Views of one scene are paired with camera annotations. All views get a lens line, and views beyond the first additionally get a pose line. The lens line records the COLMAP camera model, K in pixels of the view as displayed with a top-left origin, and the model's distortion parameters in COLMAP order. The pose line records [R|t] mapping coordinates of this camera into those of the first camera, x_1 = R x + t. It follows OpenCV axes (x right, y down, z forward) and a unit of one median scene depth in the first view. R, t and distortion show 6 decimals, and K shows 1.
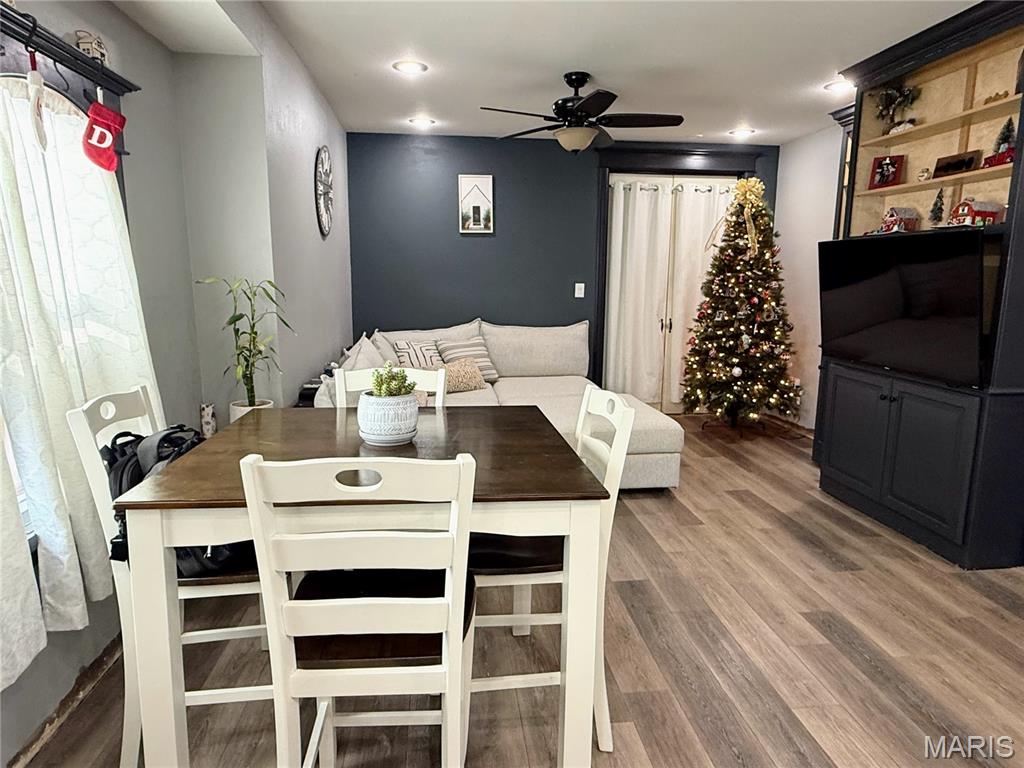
lens RADIAL K [[655.2, 0, 506.3], [0, 655.2, 384.2], [0, 0, 1]] dist [0.004377, -0.000653]
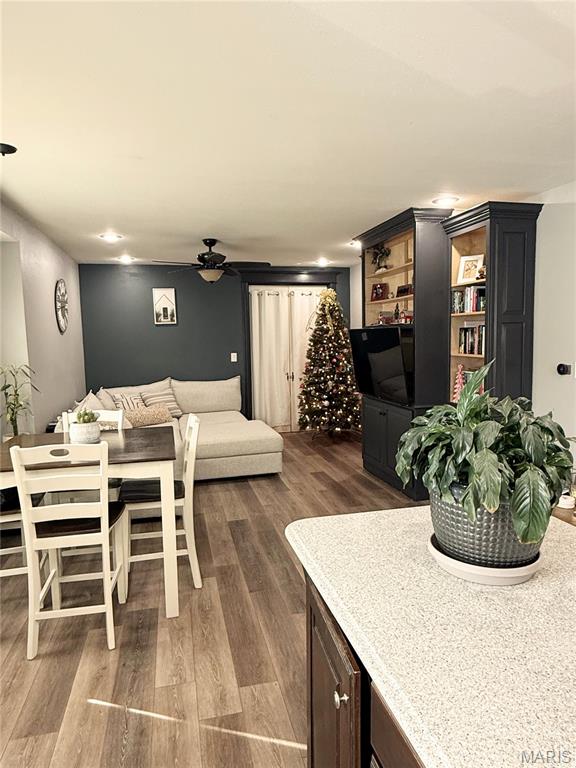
lens RADIAL K [[491.4, 0, 287.9], [0, 491.4, 382.2], [0, 0, 1]] dist [0.004377, -0.000653]
pose [[0.989986, -0.042685, 0.134558, 0.134313], [0.052647, 0.996060, -0.071369, 0.017353], [-0.130981, 0.077738, 0.988332, -0.339265]]
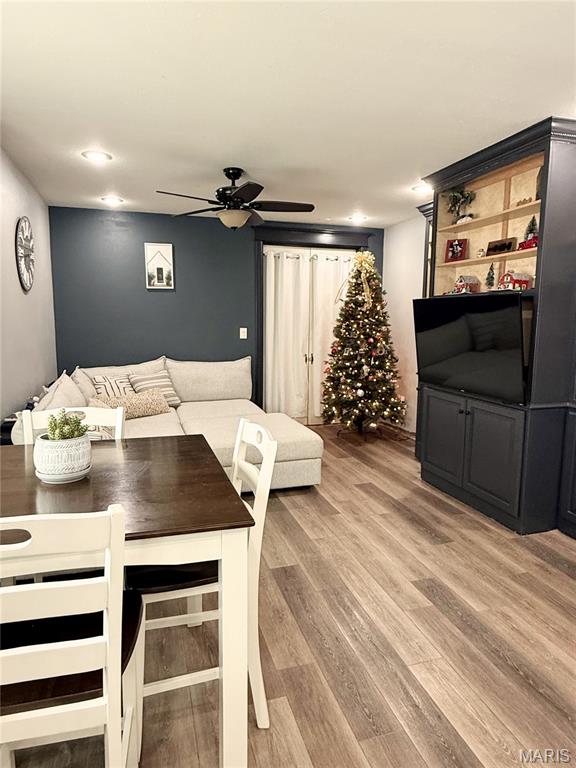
lens RADIAL K [[491.4, 0, 287.5], [0, 491.4, 381.2], [0, 0, 1]] dist [0.004377, -0.000653]
pose [[0.982028, -0.024734, 0.187108, 0.022833], [0.031600, 0.998929, -0.033803, -0.020581], [-0.186071, 0.039109, 0.981758, 0.047530]]
